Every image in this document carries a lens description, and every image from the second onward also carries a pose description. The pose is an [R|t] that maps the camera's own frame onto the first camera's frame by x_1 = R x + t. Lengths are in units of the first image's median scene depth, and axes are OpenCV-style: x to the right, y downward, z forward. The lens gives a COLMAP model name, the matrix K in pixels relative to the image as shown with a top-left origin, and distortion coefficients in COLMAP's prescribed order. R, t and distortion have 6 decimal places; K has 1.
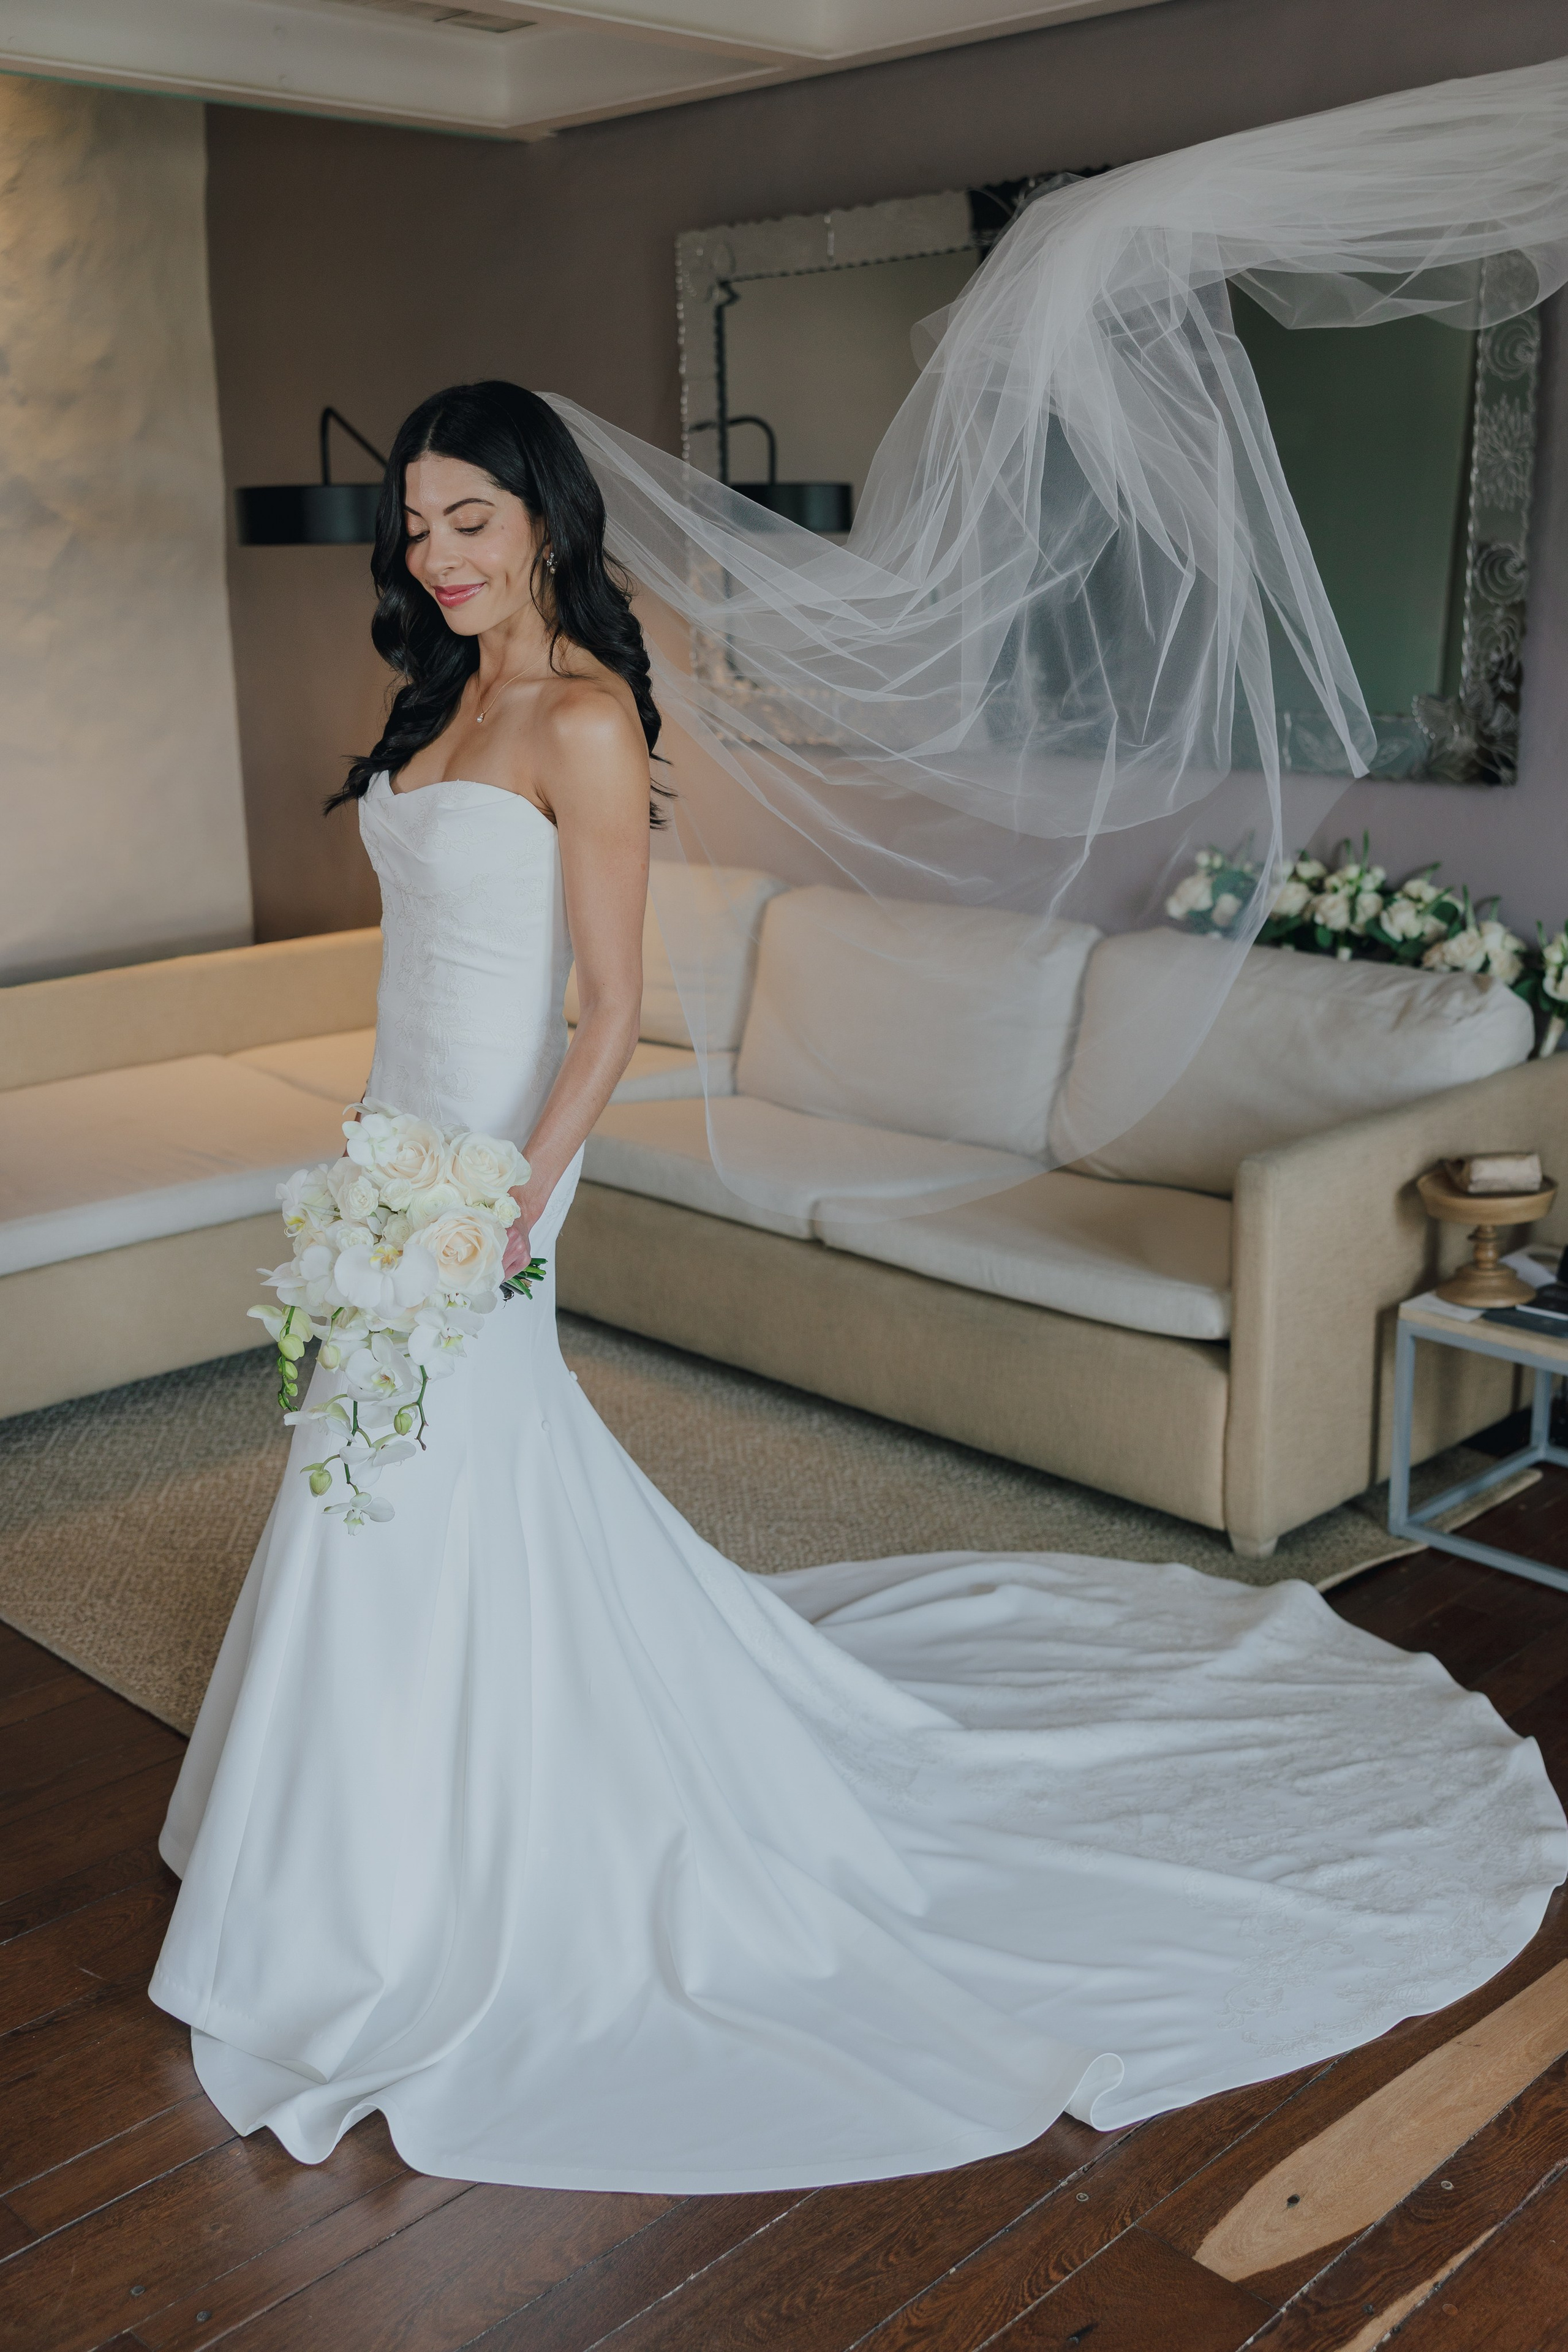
lens RADIAL K [[2313.3, 0, 784.0], [0, 2313.3, 1176.0], [0, 0, 1]] dist [-0.007588, -0.004763]
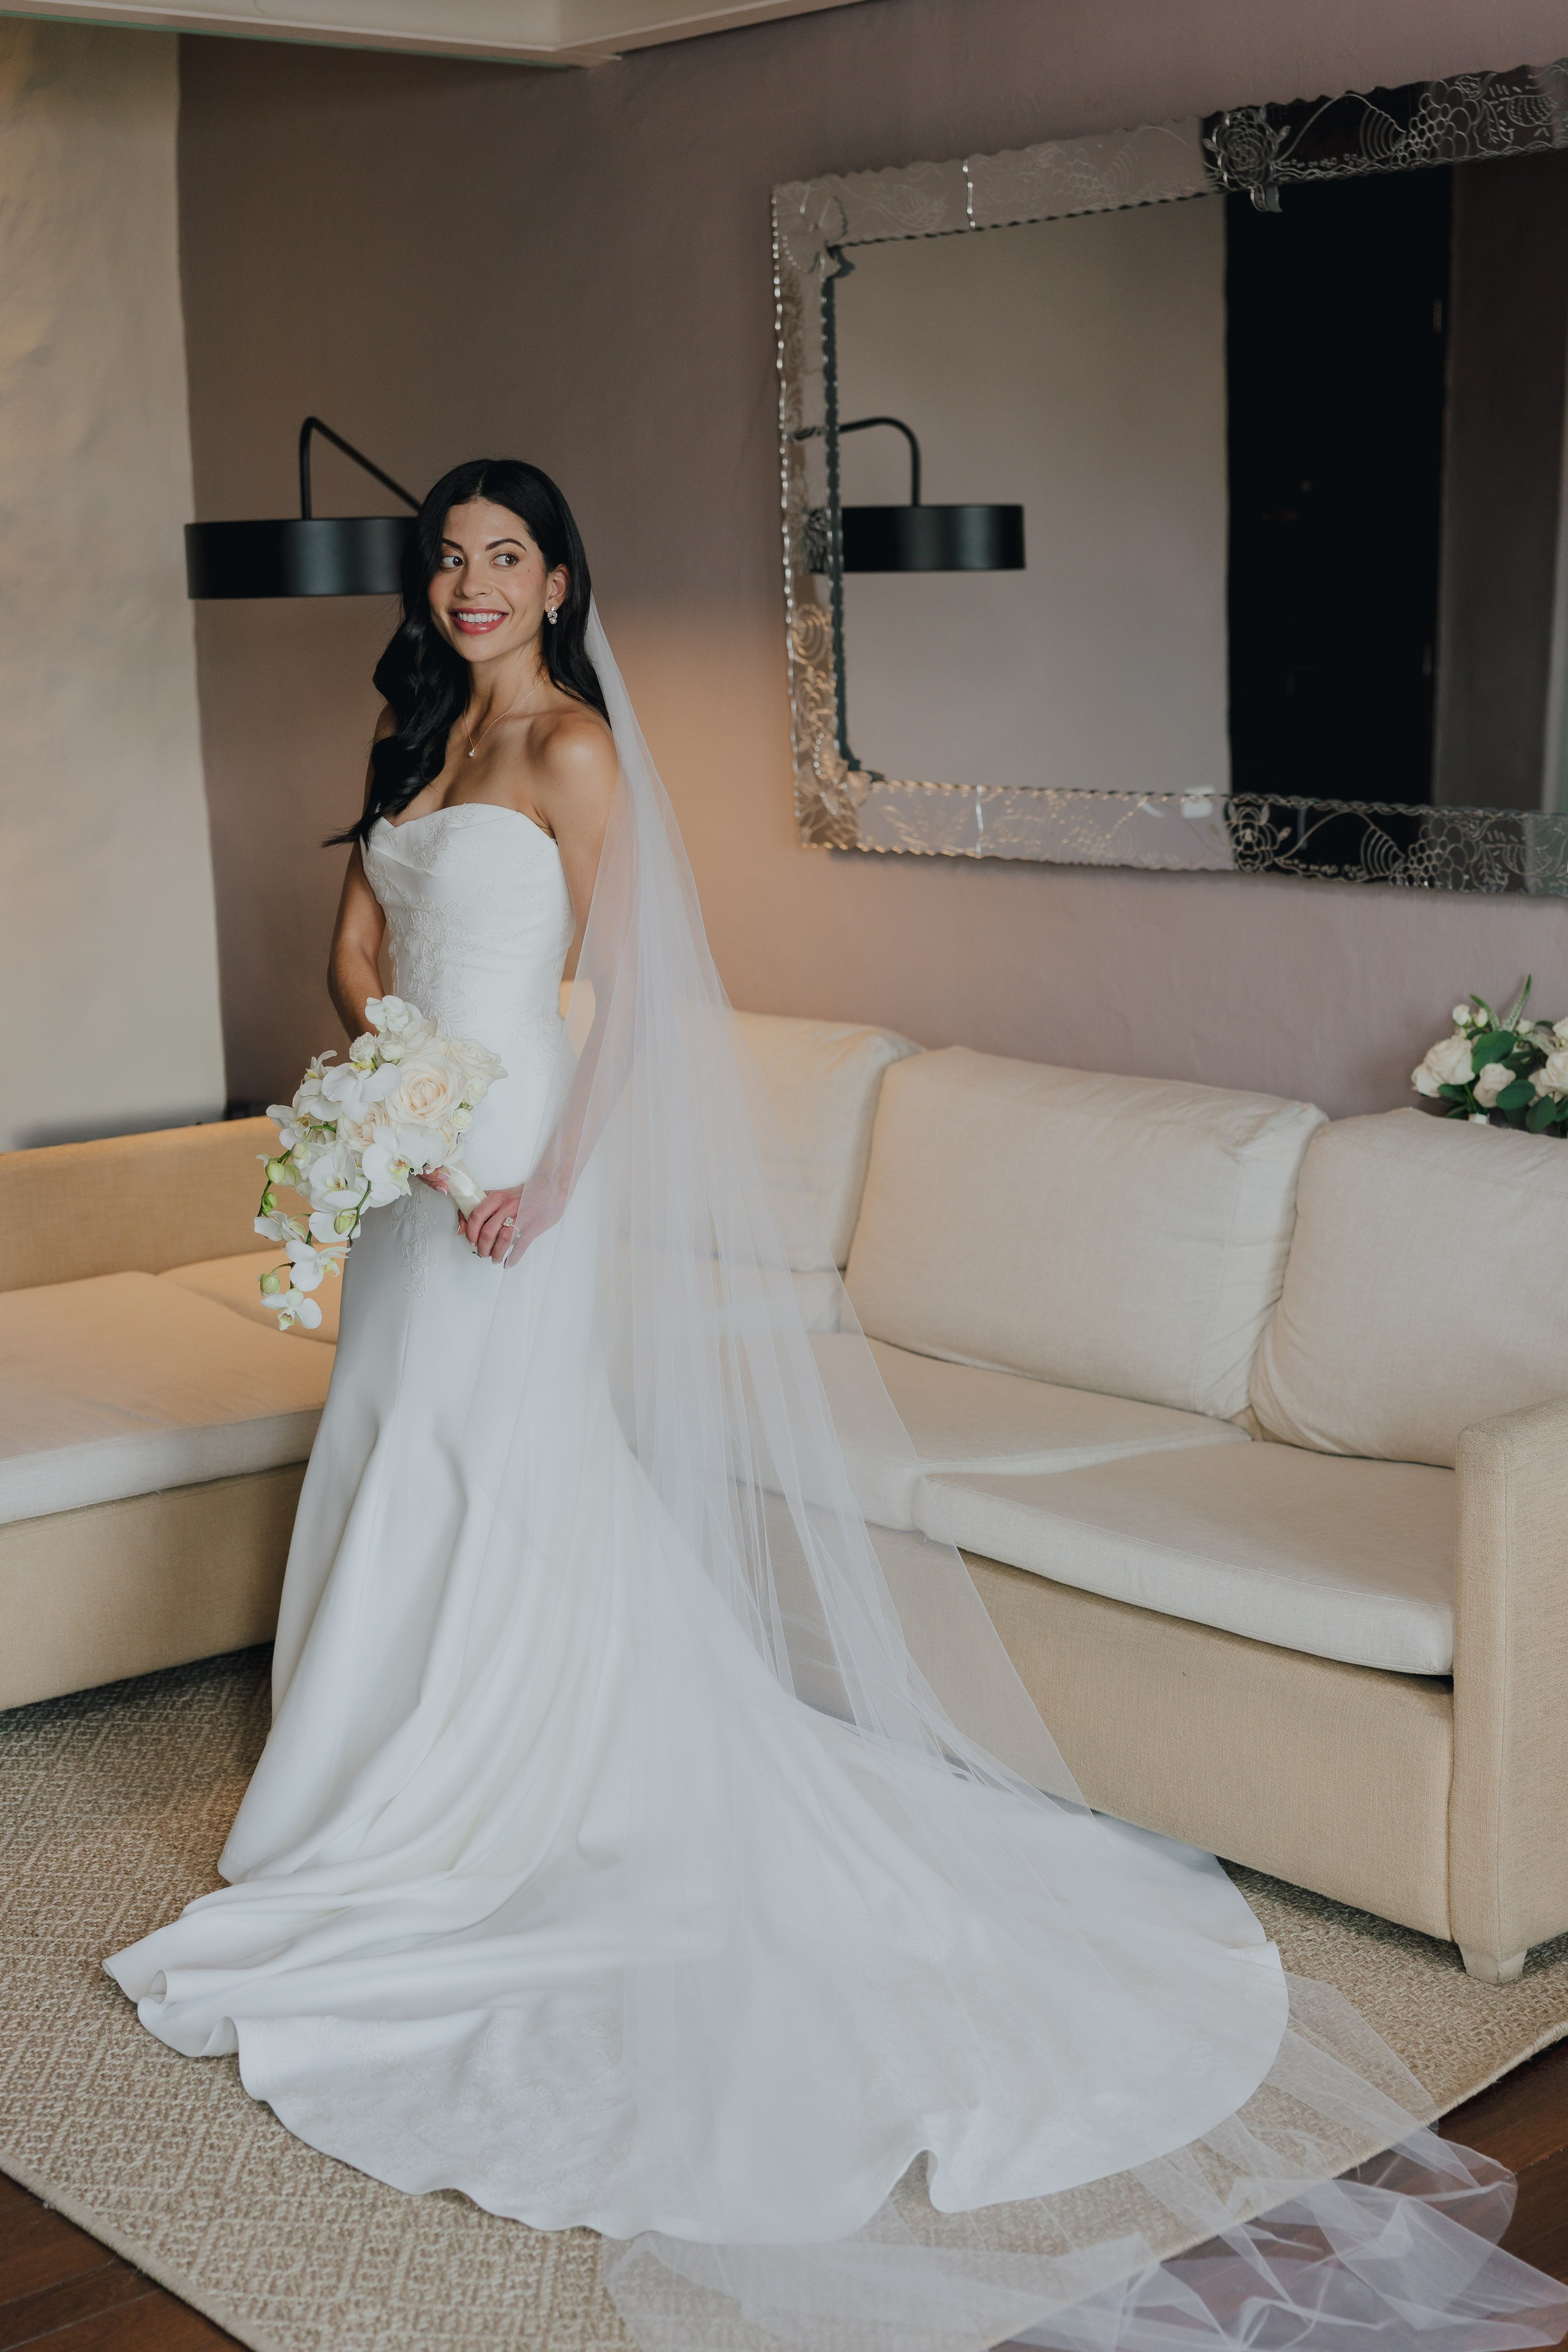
lens RADIAL K [[3280.9, 0, 784.0], [0, 3280.9, 1176.0], [0, 0, 1]] dist [-0.000792, 0.029555]
pose [[0.997391, 0.005058, -0.072013, 0.043641], [-0.010748, 0.996829, -0.078847, -0.001984], [0.071386, 0.079415, 0.994282, -0.046279]]
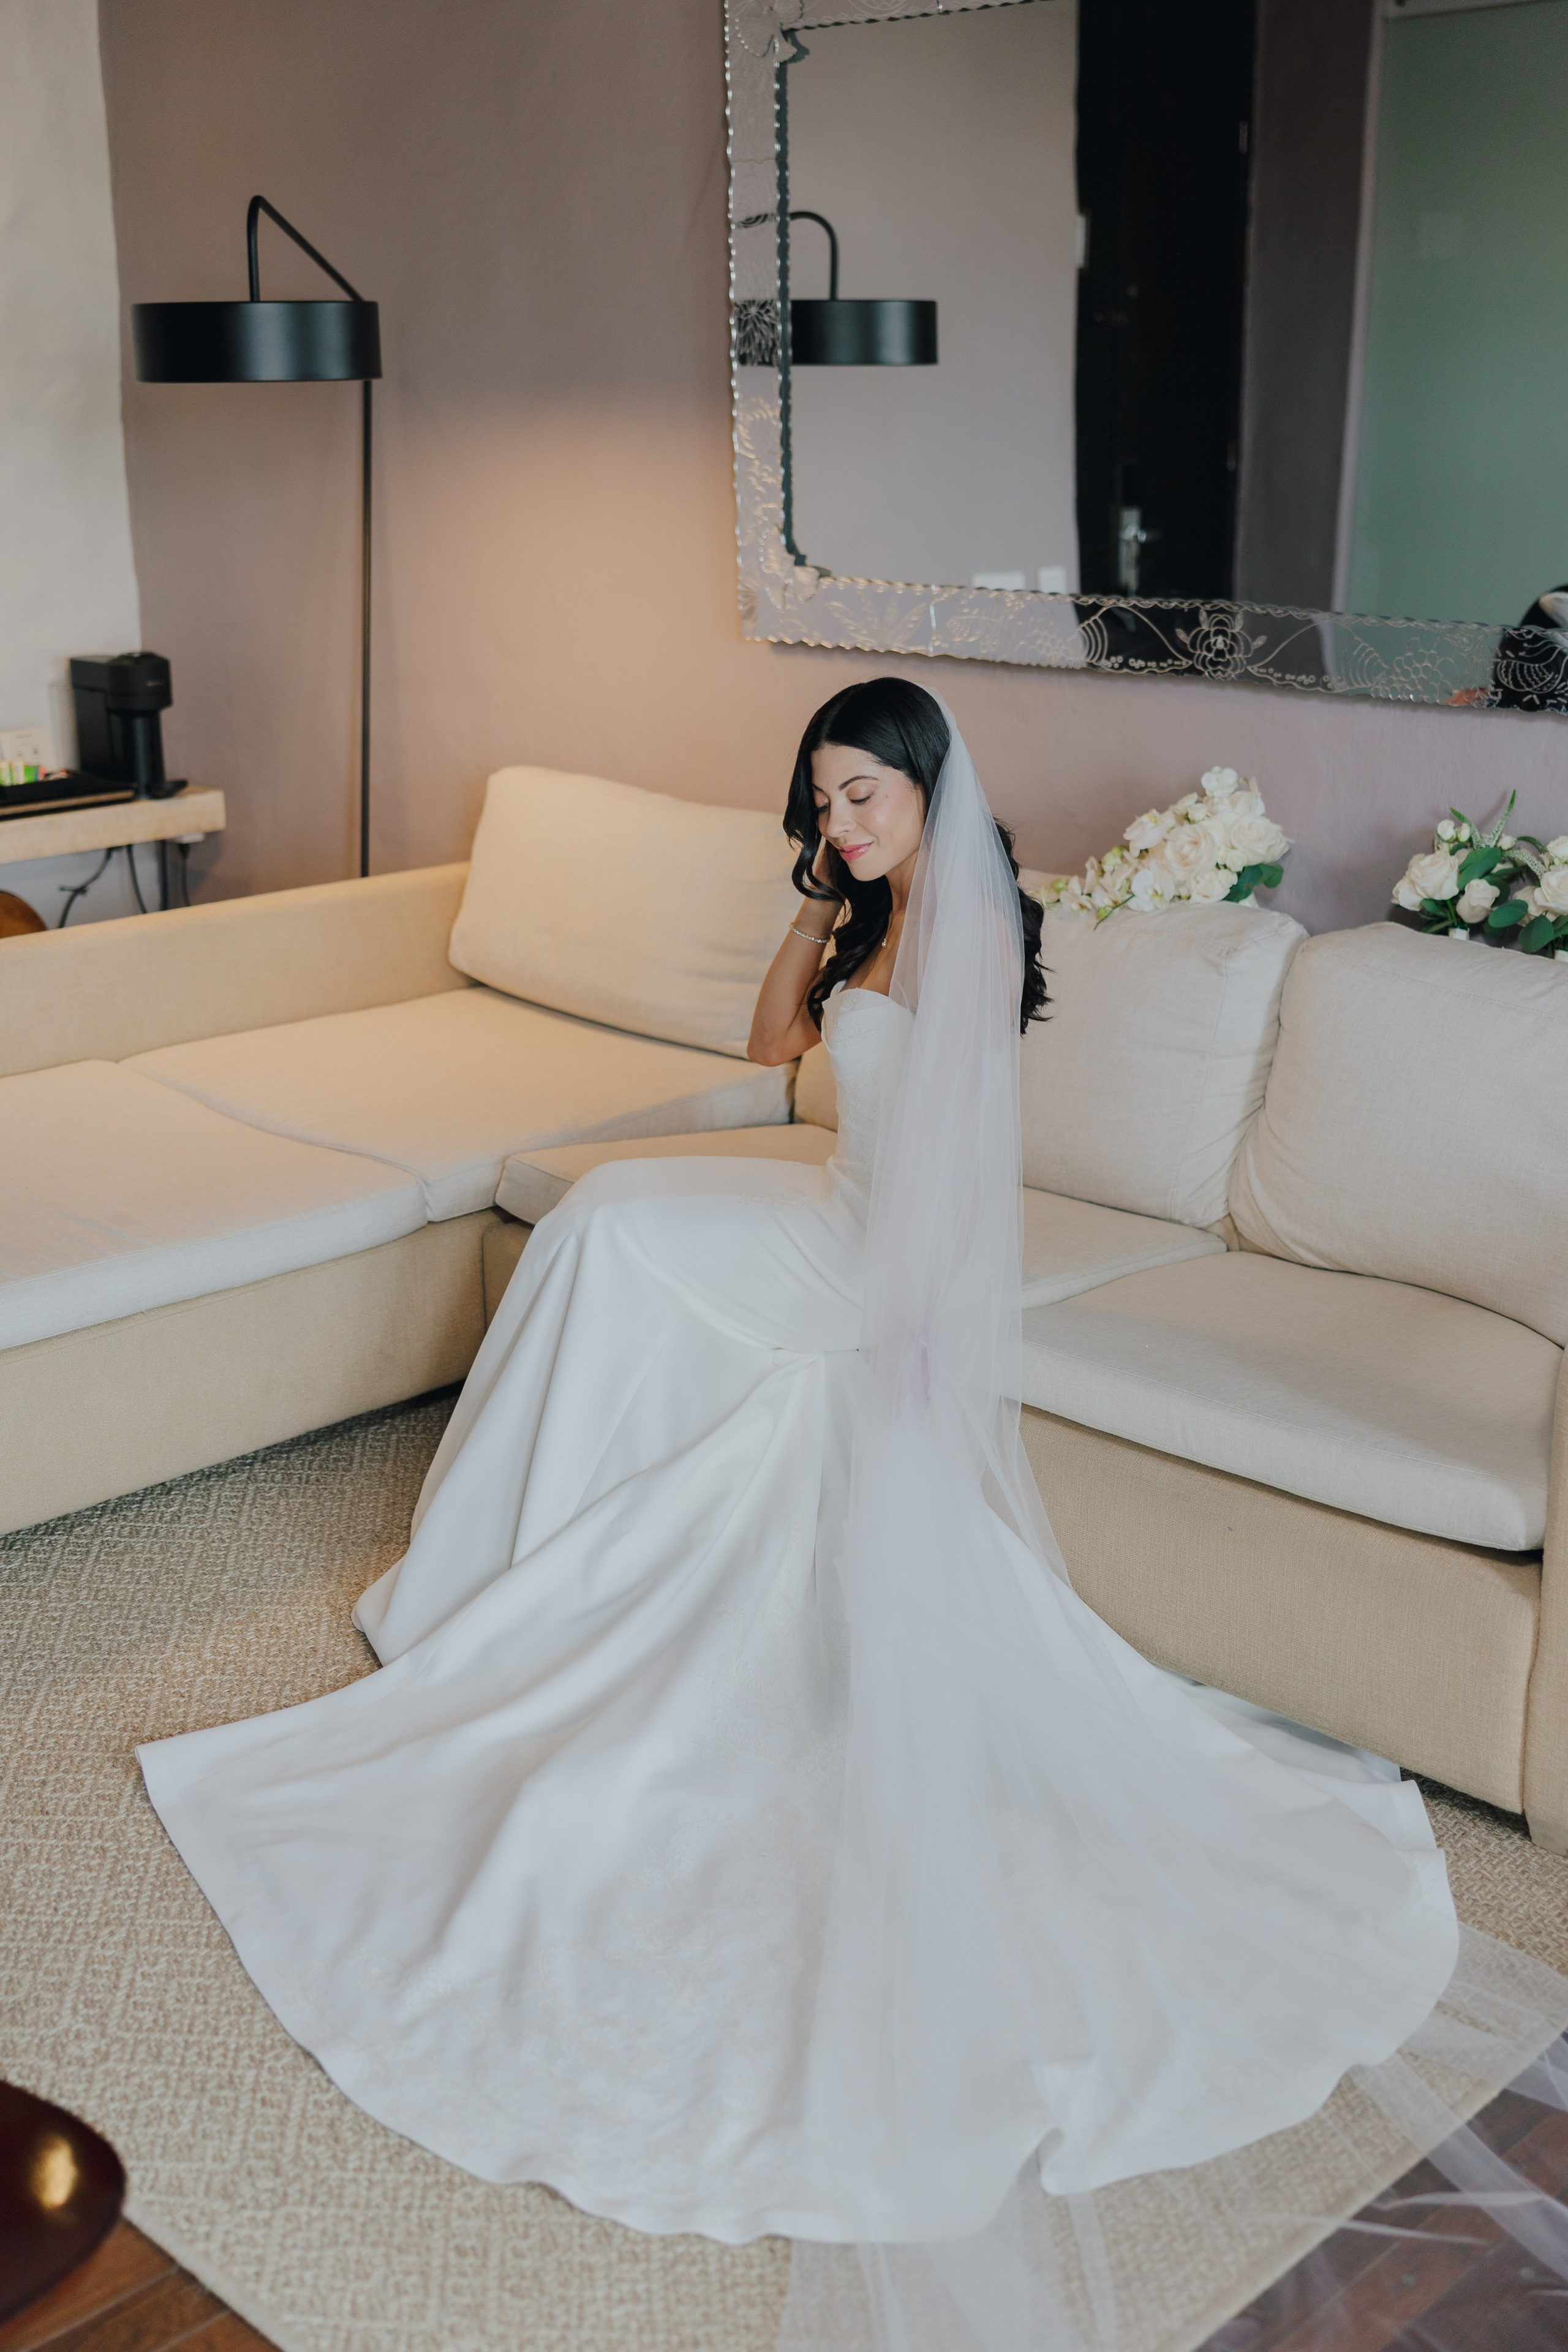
lens RADIAL K [[2689.5, 0, 784.0], [0, 2689.5, 1176.0], [0, 0, 1]] dist [-0.005003, -0.005192]
pose [[0.999948, 0.009217, 0.004278, -0.033750], [-0.009348, 0.999454, 0.031705, -0.053715], [-0.003984, -0.031743, 0.999488, 0.144994]]
